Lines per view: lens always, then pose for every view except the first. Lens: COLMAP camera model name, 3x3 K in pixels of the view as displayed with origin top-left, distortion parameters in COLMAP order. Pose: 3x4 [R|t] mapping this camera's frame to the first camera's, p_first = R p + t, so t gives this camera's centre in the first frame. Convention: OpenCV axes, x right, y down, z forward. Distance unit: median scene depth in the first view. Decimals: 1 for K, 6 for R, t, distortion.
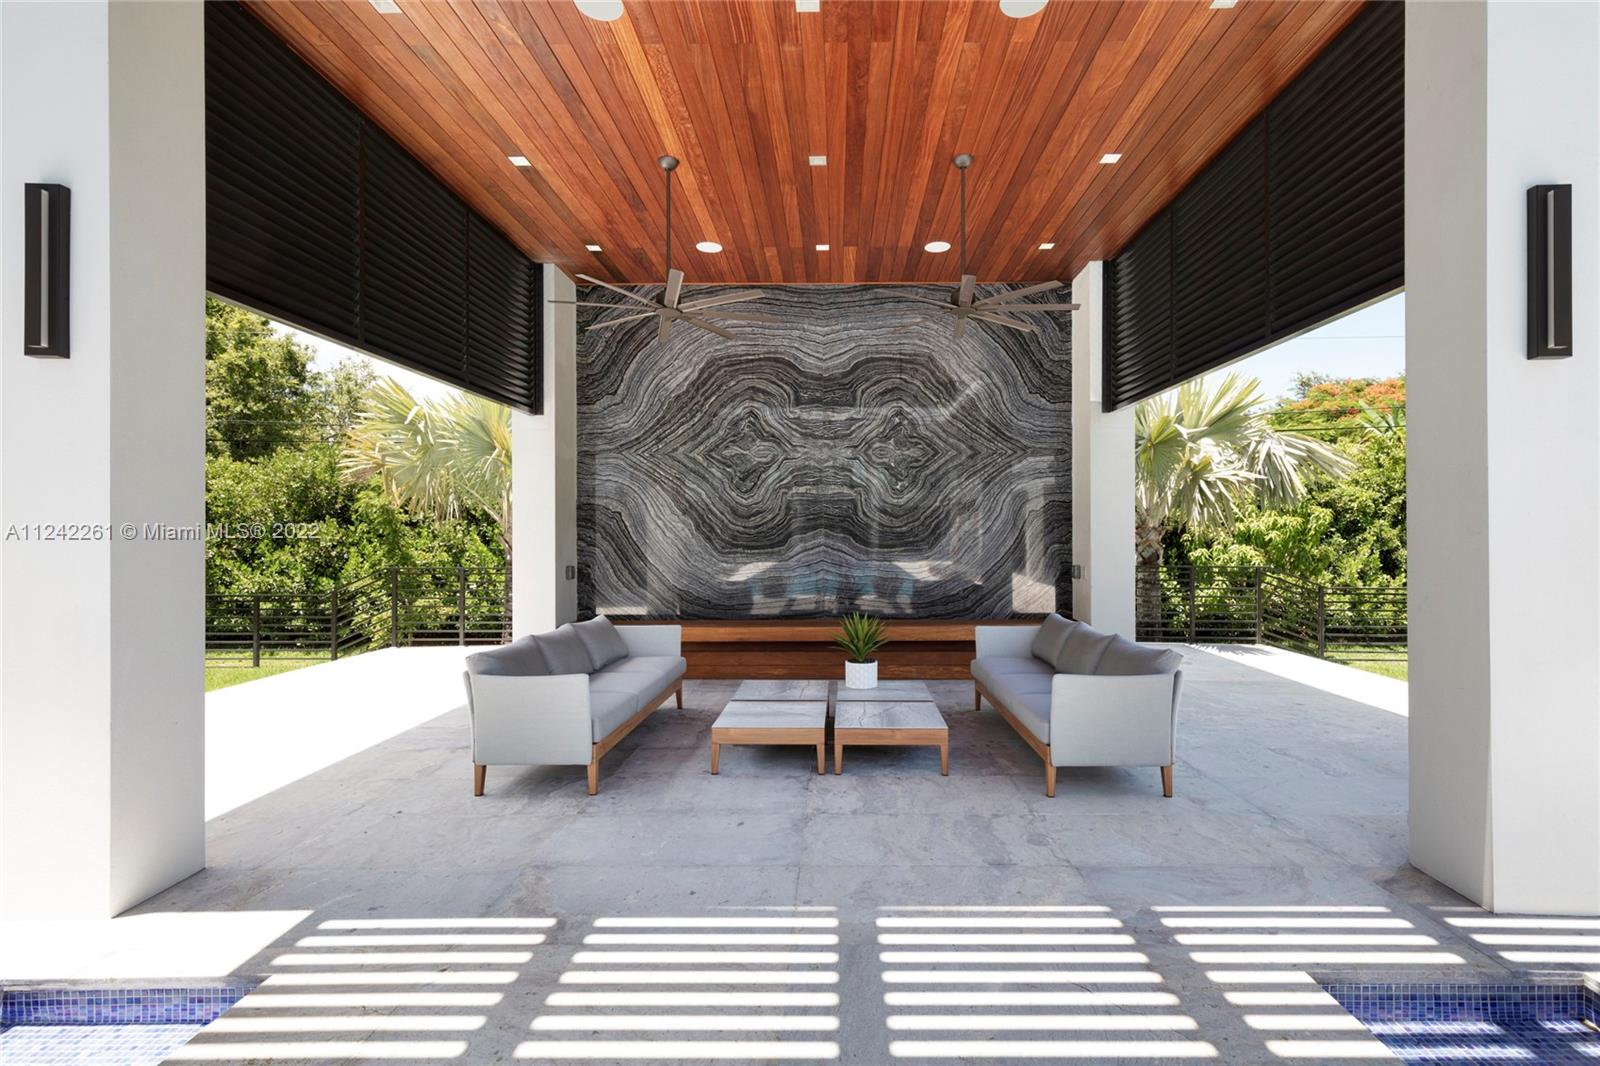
lens RADIAL K [[750.7, 0, 838.7], [0, 750.7, 531.4], [0, 0, 1]] dist [0.000127, 0.000005]
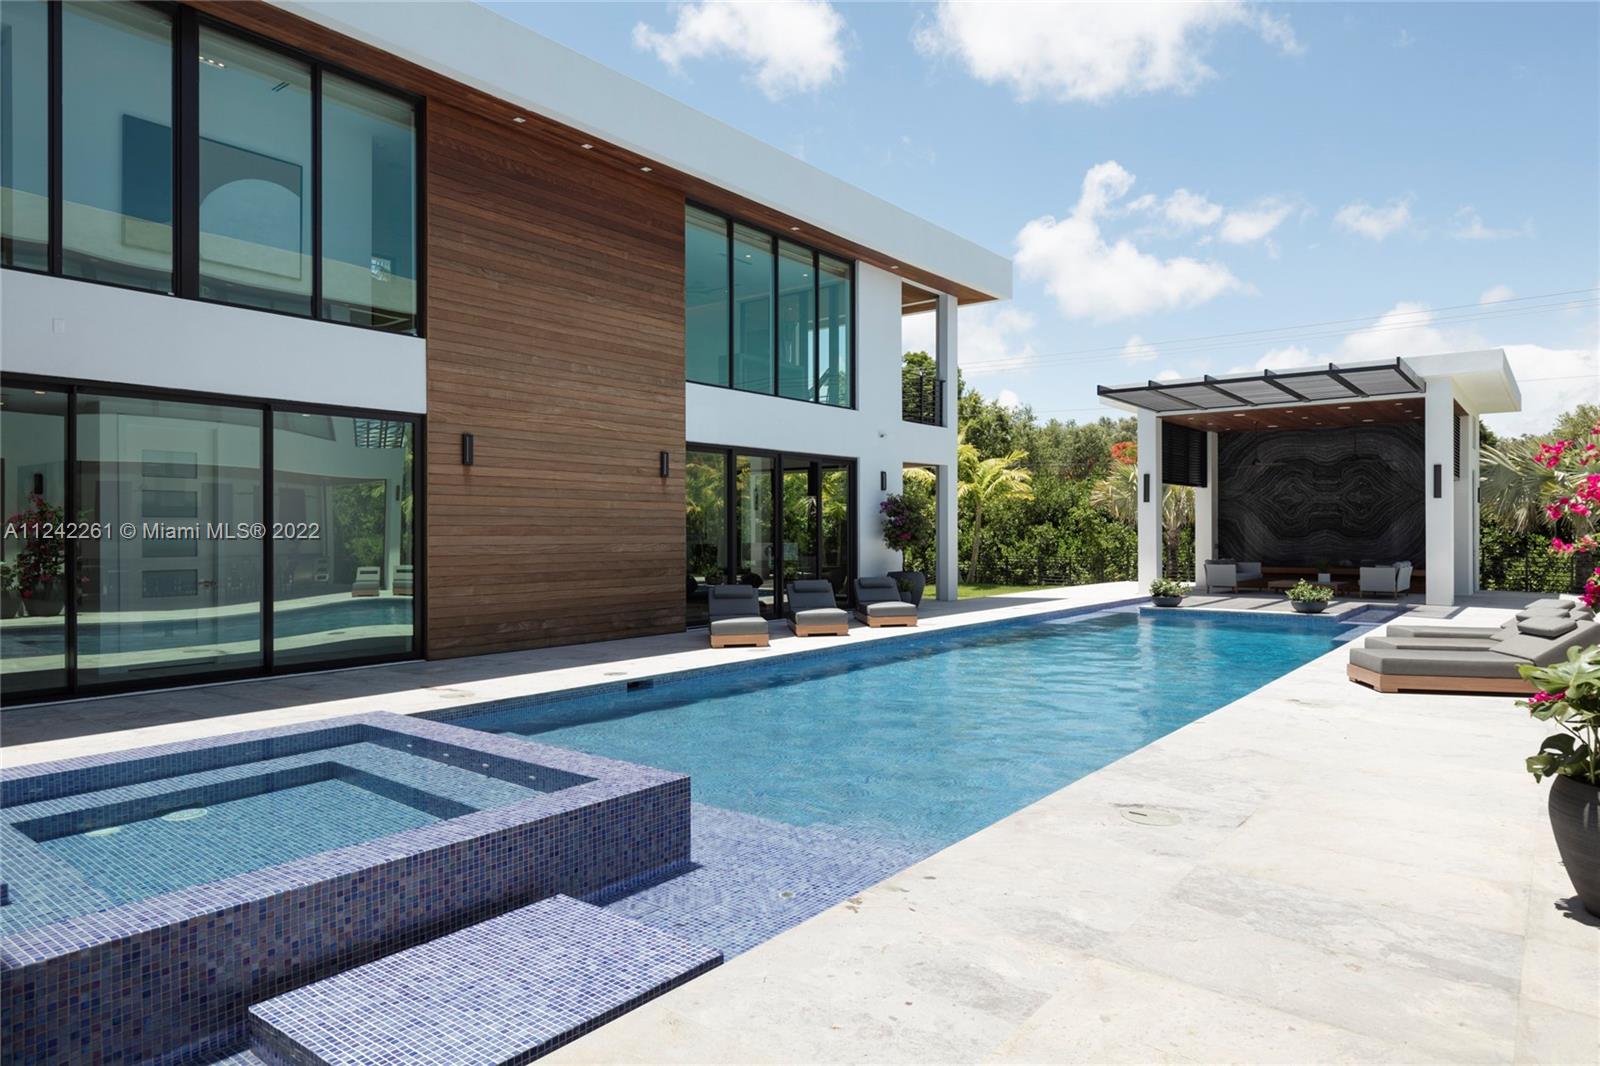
lens RADIAL K [[983.7, 0, 800.0], [0, 983.7, 533.0], [0, 0, 1]] dist [0.006292, 0.000359]
pose [[0.784047, 0.002892, -0.620695, 0.608967], [-0.001008, 0.999994, 0.003387, -0.001116], [0.620701, -0.002030, 0.784045, -2.483971]]
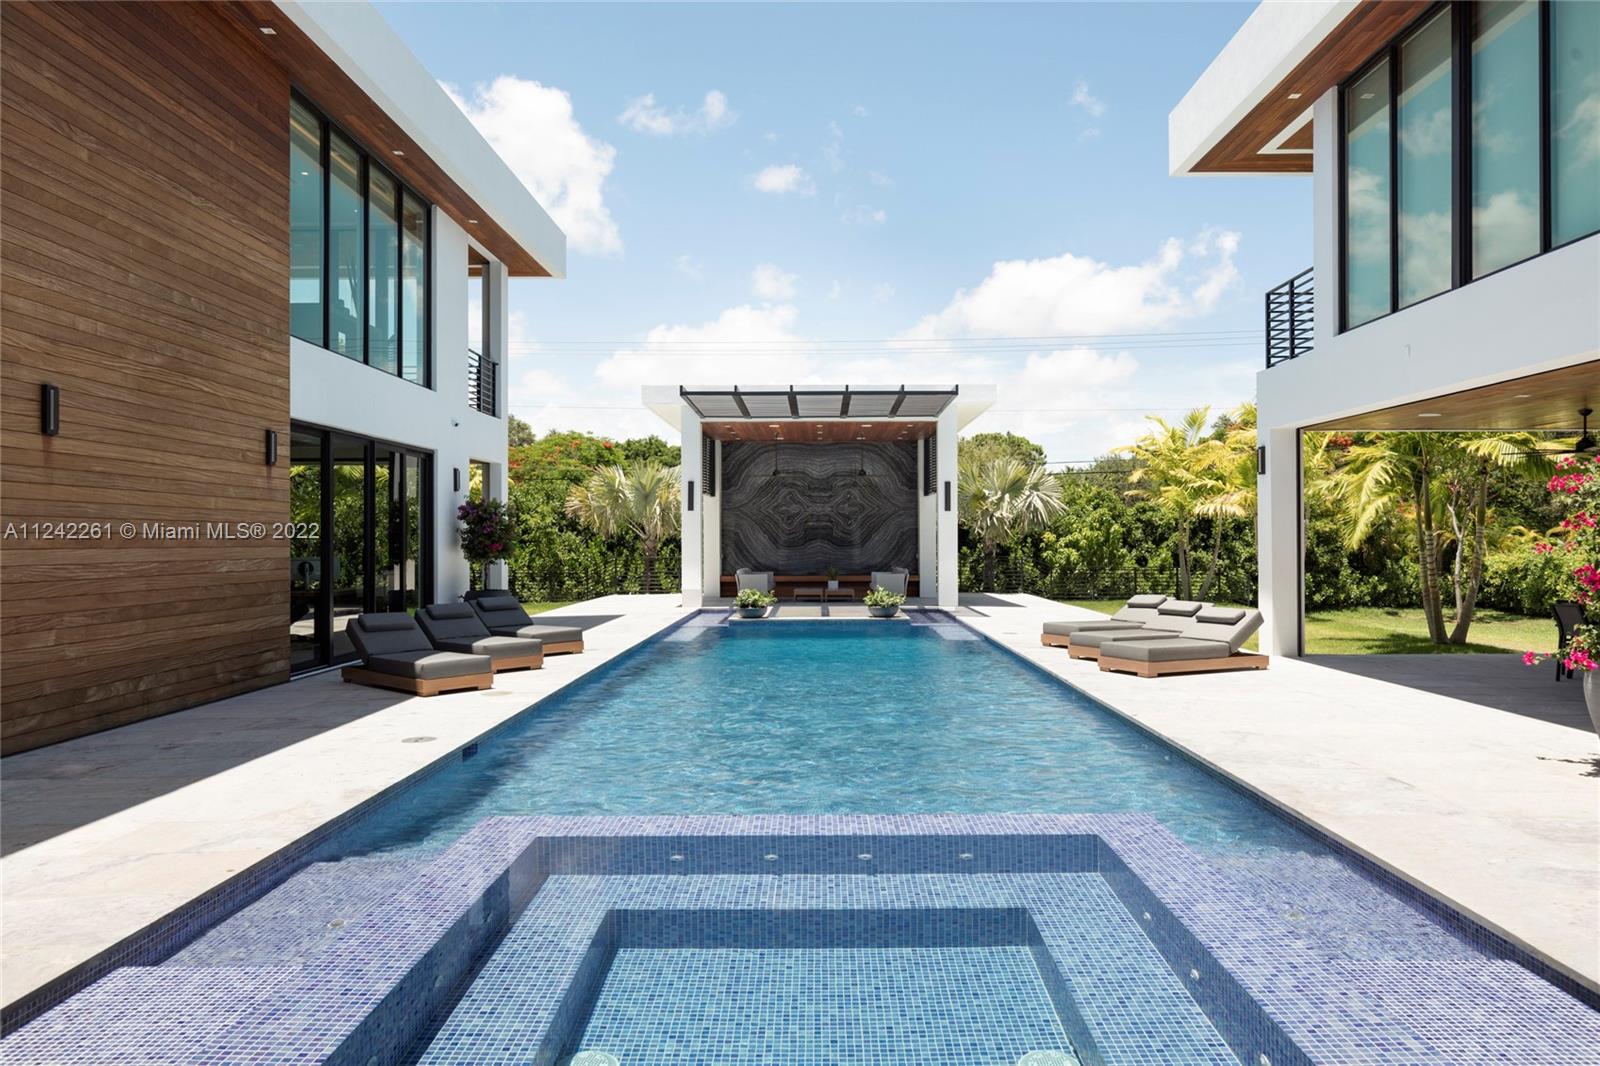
lens RADIAL K [[1098.1, 0, 800.0], [0, 1098.1, 533.0], [0, 0, 1]] dist [0.000009, -0.000355]
pose [[0.999985, -0.000208, -0.005537, -0.065548], [0.000172, 0.999979, -0.006428, 0.000264], [0.005538, 0.006427, 0.999964, -2.669836]]
